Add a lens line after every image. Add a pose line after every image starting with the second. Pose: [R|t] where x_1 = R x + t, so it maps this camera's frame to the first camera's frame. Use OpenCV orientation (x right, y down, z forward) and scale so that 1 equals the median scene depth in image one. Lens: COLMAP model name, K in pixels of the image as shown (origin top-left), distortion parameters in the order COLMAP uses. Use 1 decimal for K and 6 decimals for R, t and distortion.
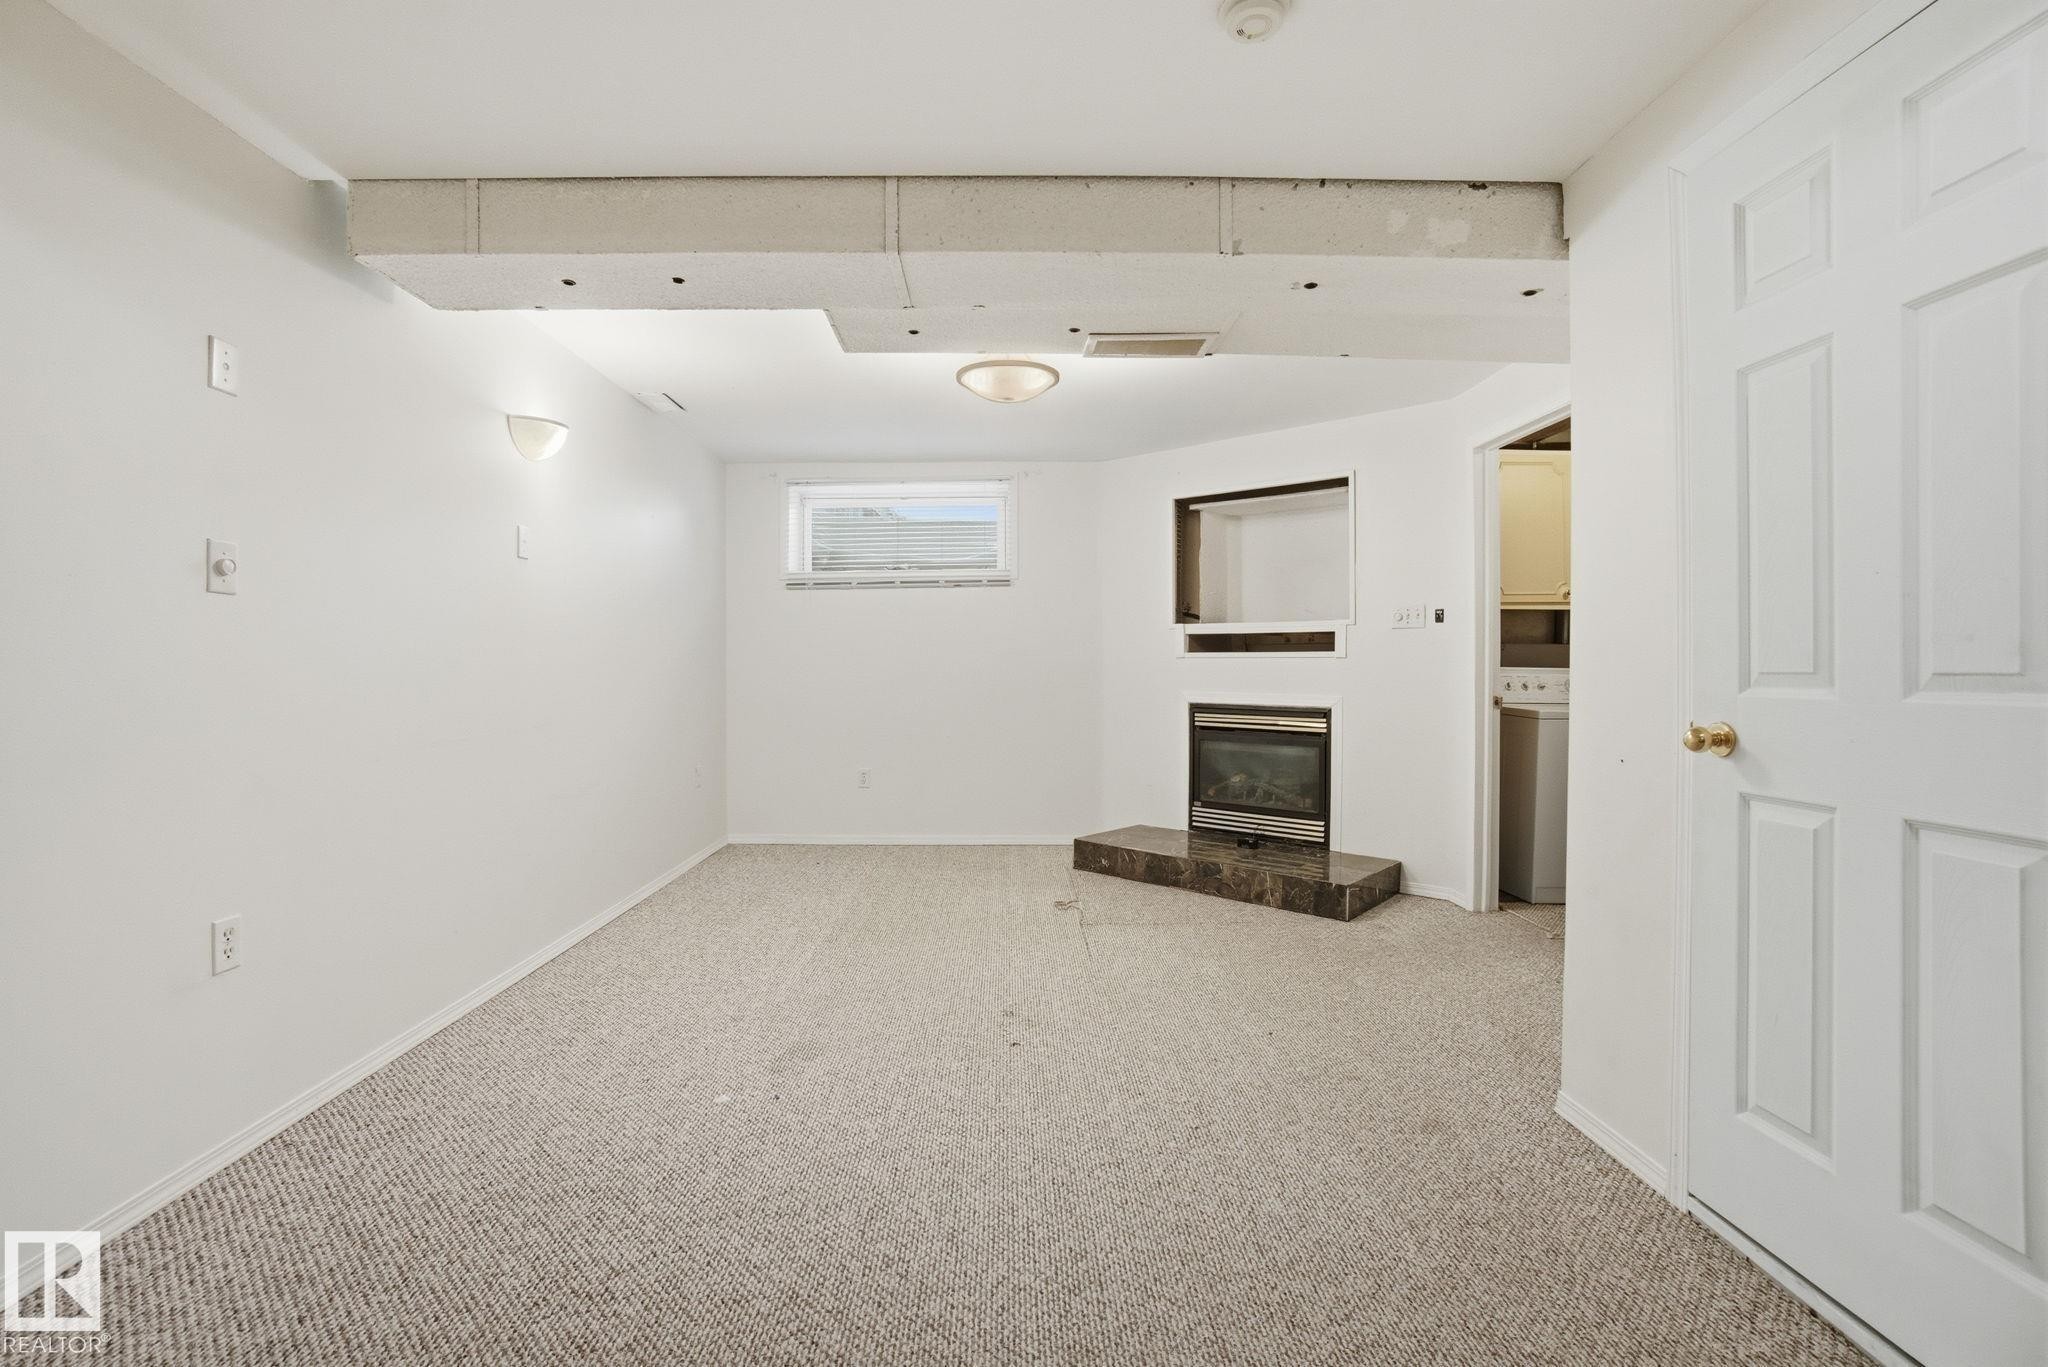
lens RADIAL K [[920.1, 0, 1022.3], [0, 920.1, 670.0], [0, 0, 1]] dist [-0.037733, 0.000093]
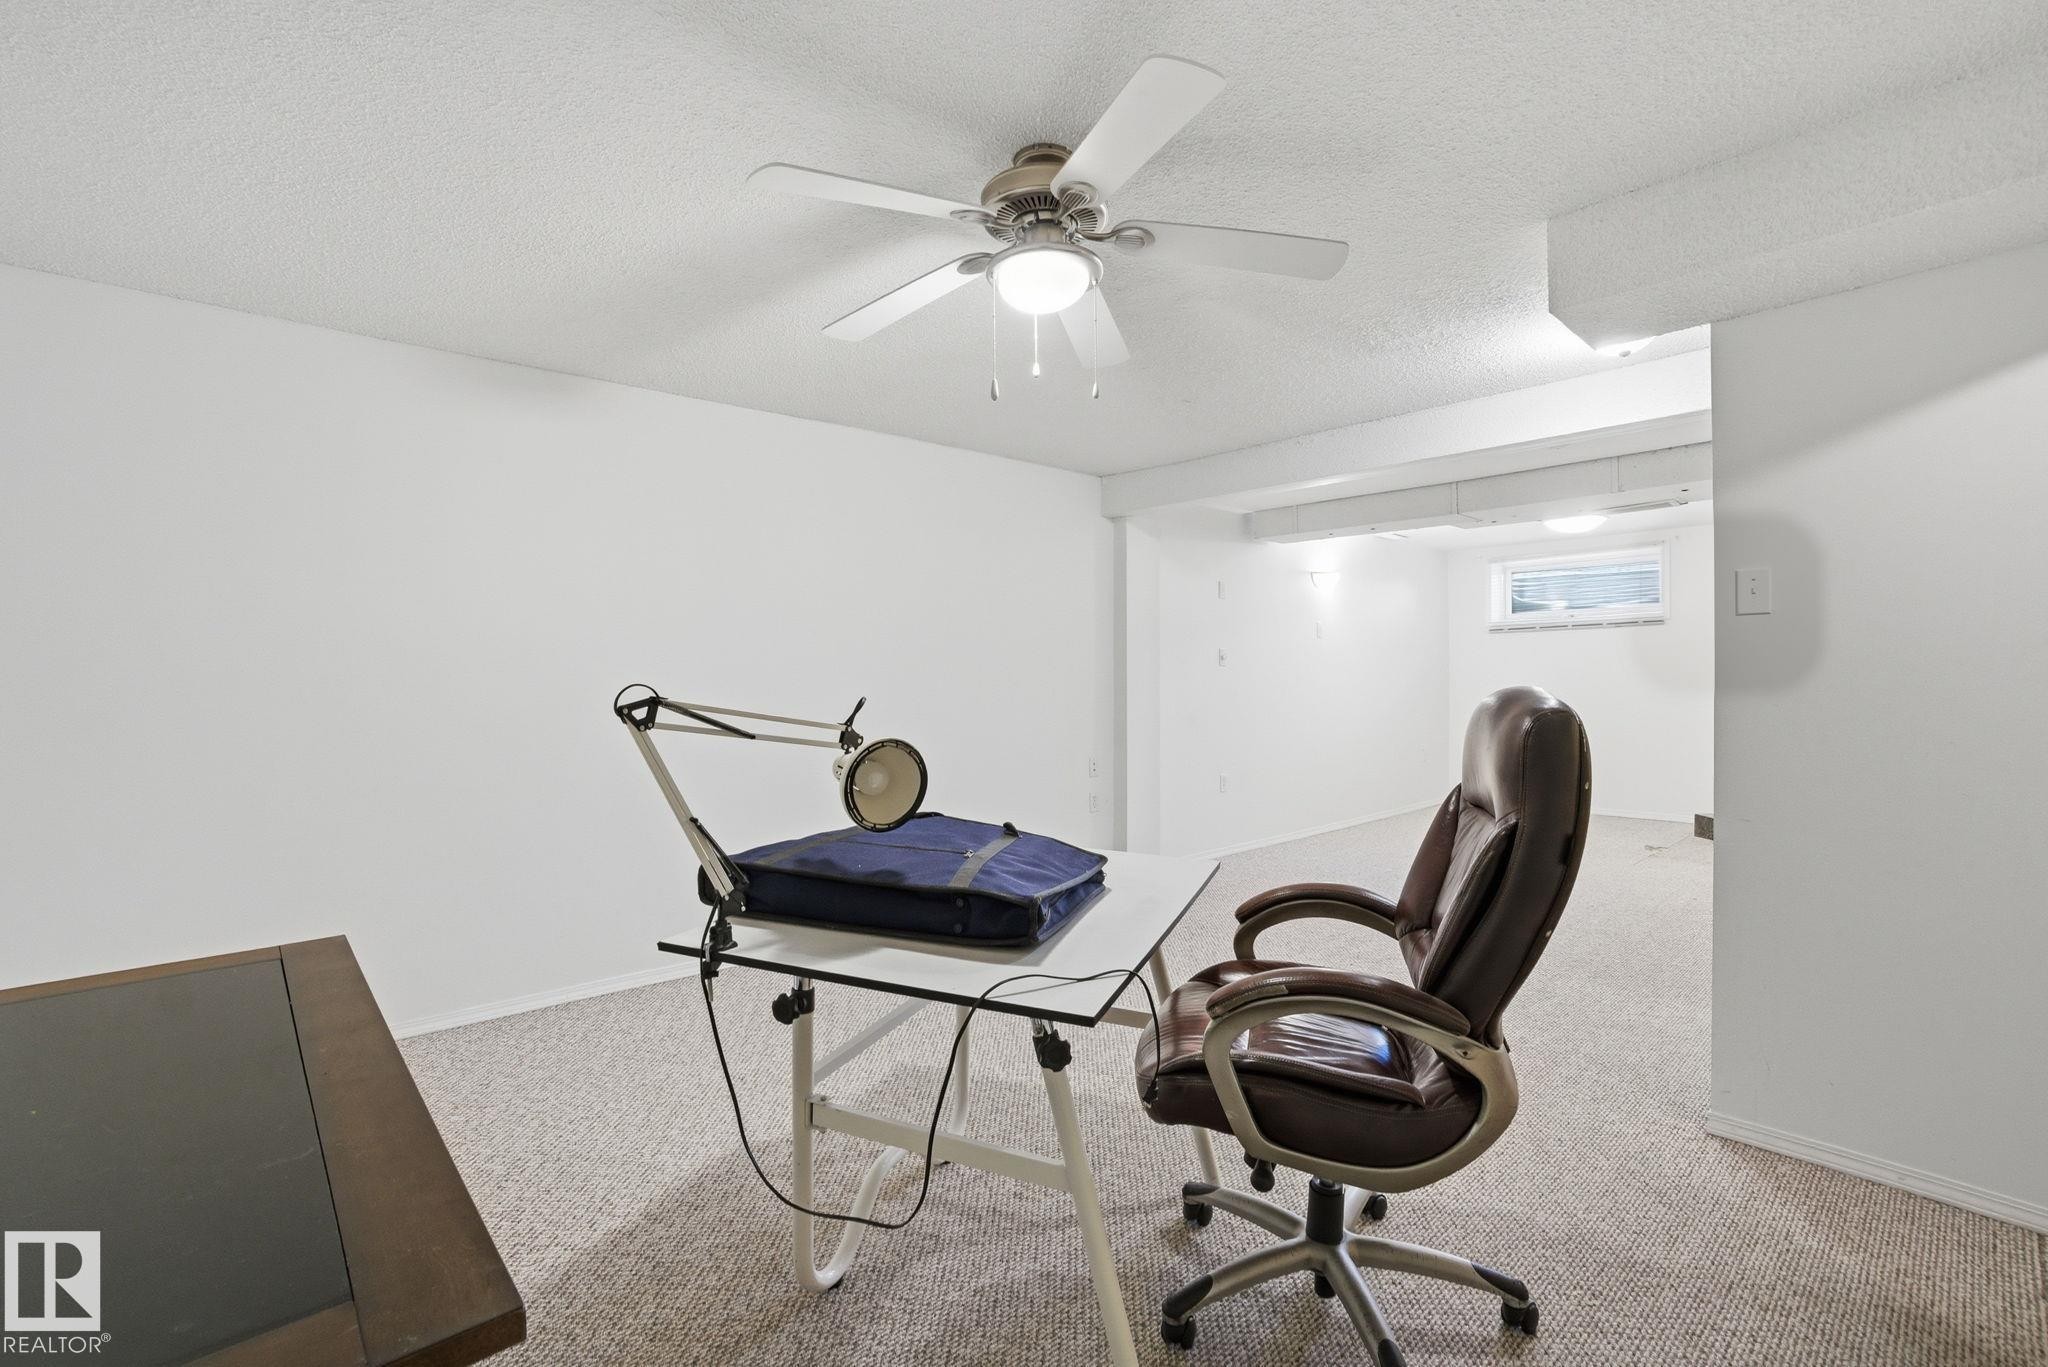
lens RADIAL K [[944.6, 0, 1027.0], [0, 944.6, 709.1], [0, 0, 1]] dist [-0.064686, 0.033165]
pose [[0.676959, 0.013824, -0.735891, 0.401250], [0.006800, 0.999663, 0.025034, -0.010270], [0.735990, -0.021951, 0.676637, -0.660825]]
